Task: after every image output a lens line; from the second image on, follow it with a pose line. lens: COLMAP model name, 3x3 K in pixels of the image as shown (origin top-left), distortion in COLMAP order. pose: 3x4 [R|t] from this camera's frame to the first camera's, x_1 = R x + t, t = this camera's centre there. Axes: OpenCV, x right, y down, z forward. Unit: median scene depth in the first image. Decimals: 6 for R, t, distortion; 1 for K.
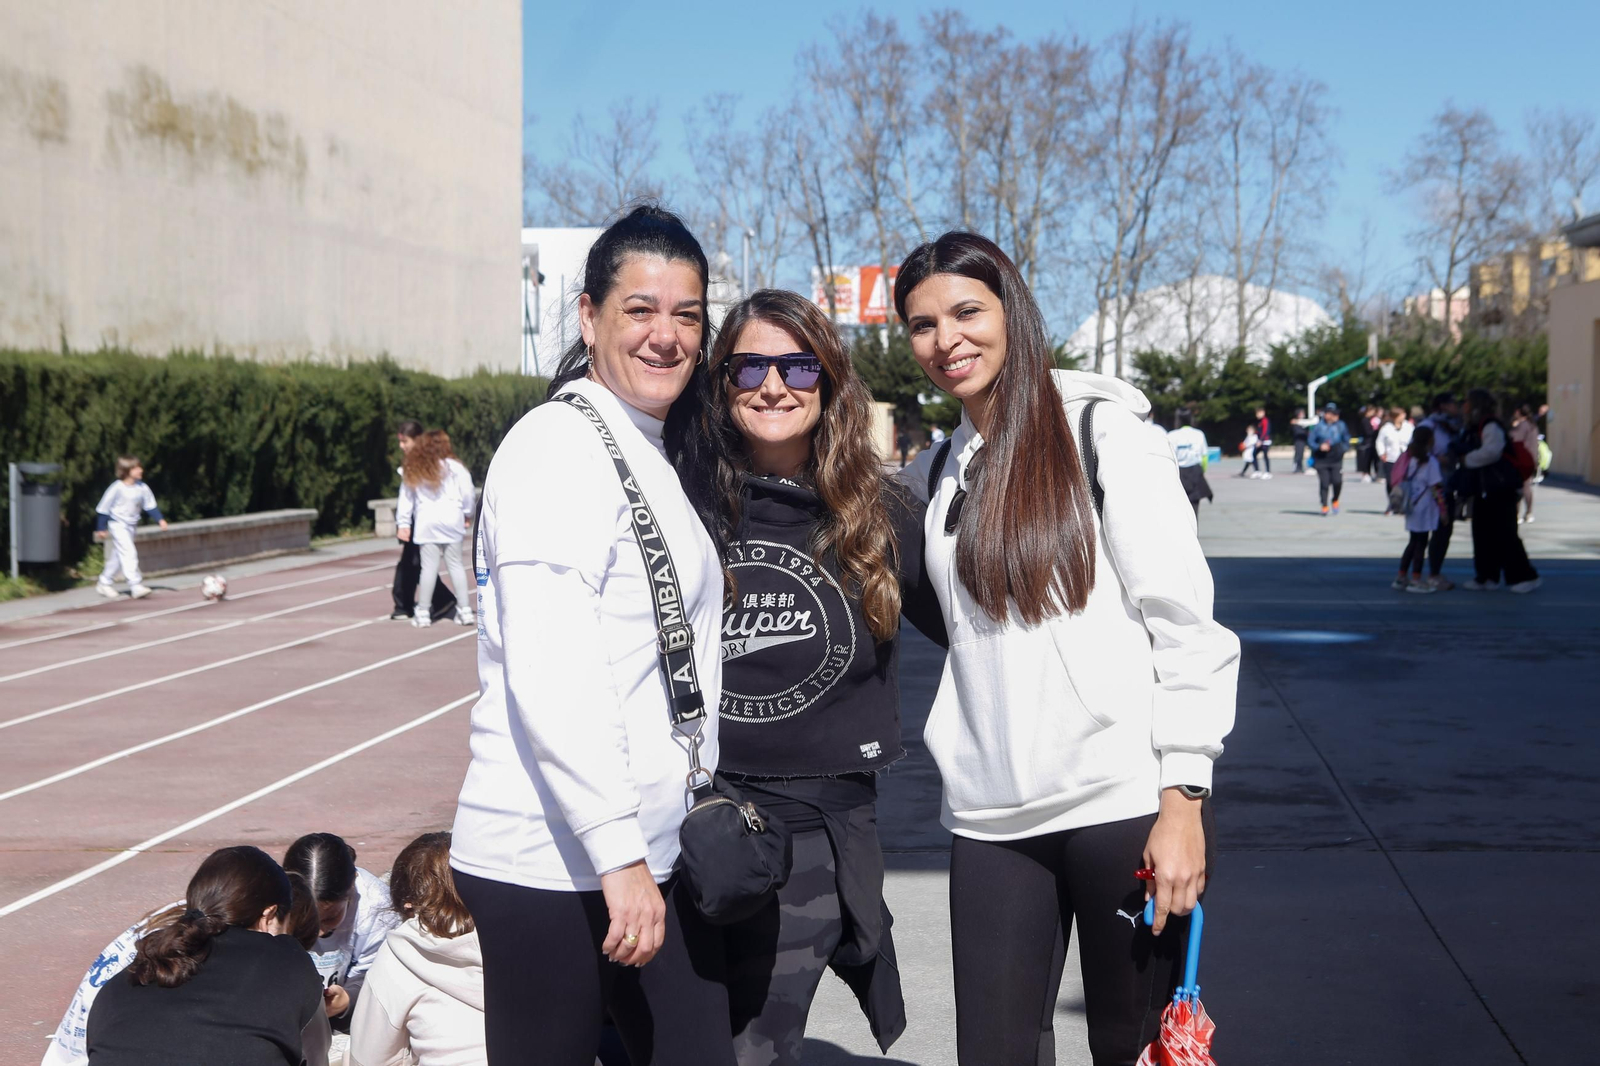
lens RADIAL K [[2270.3, 0, 800.0], [0, 2270.3, 533.0], [0, 0, 1]] dist [-0.011778, -0.016421]
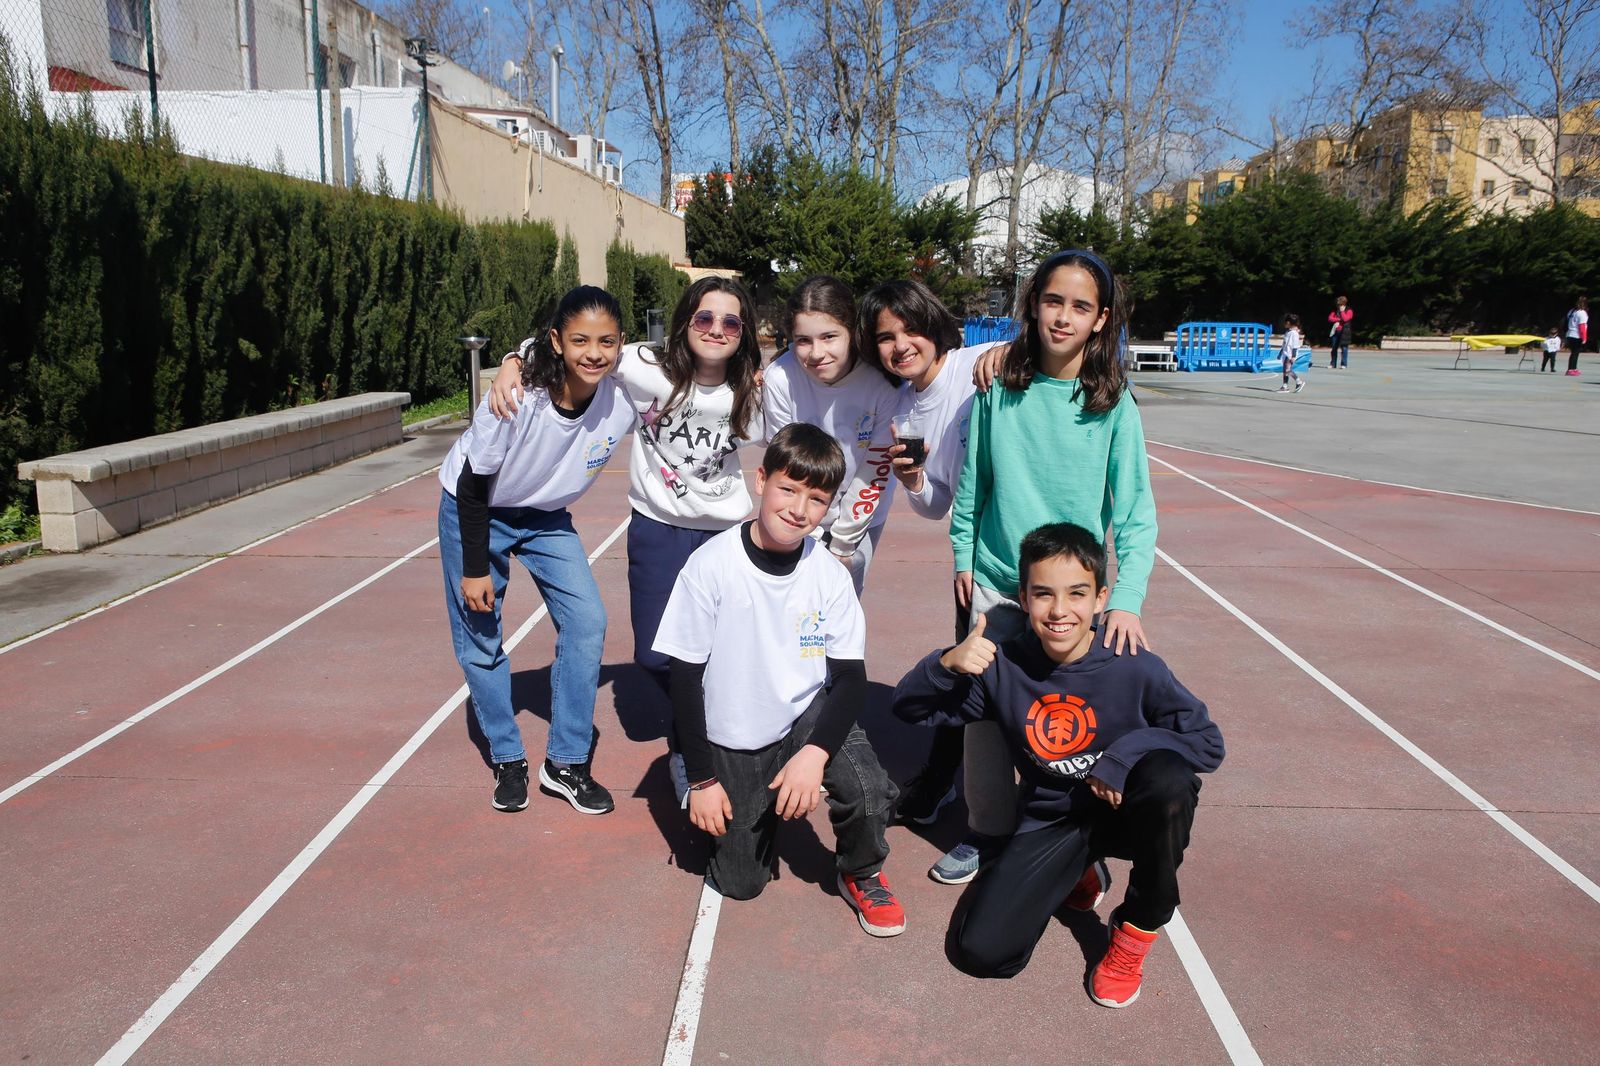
lens RADIAL K [[1203.2, 0, 800.0], [0, 1203.2, 533.0], [0, 0, 1]] dist [-0.064787, 0.005623]
pose [[0.994137, -0.006865, 0.107912, 0.016145], [-0.008936, 0.989352, 0.145265, -0.027772], [-0.107760, -0.145378, 0.983490, 0.582069]]
